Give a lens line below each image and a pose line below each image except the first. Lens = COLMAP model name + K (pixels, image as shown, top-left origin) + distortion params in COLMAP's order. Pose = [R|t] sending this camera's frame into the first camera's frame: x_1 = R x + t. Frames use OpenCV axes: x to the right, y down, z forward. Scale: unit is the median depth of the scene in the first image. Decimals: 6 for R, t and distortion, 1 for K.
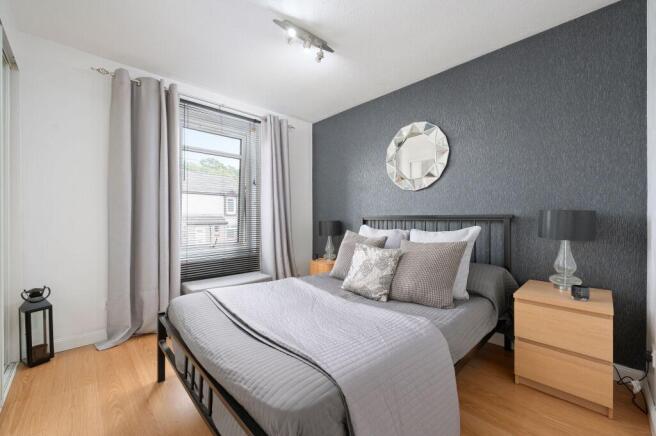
lens RADIAL K [[256.6, 0, 330.4], [0, 256.6, 217.7], [0, 0, 1]] dist [-0.000680, -0.000051]
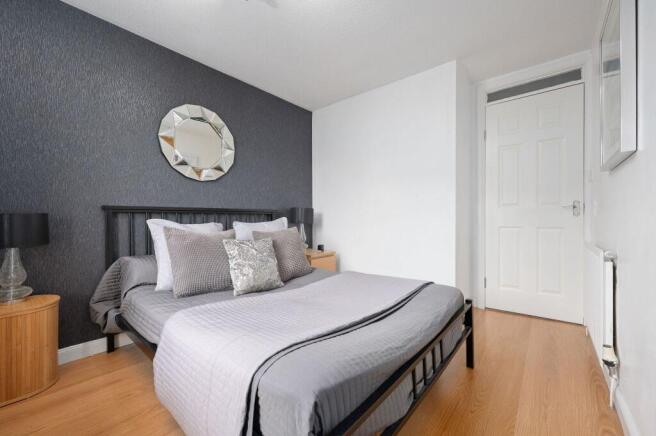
lens RADIAL K [[259.7, 0, 331.5], [0, 259.7, 220.5], [0, 0, 1]] dist [0.000592, -0.000119]
pose [[-0.108947, 0.001951, 0.994046, -1.163317], [0.005686, 0.999983, -0.001339, 0.070027], [-0.994031, 0.005507, -0.108956, 1.178251]]
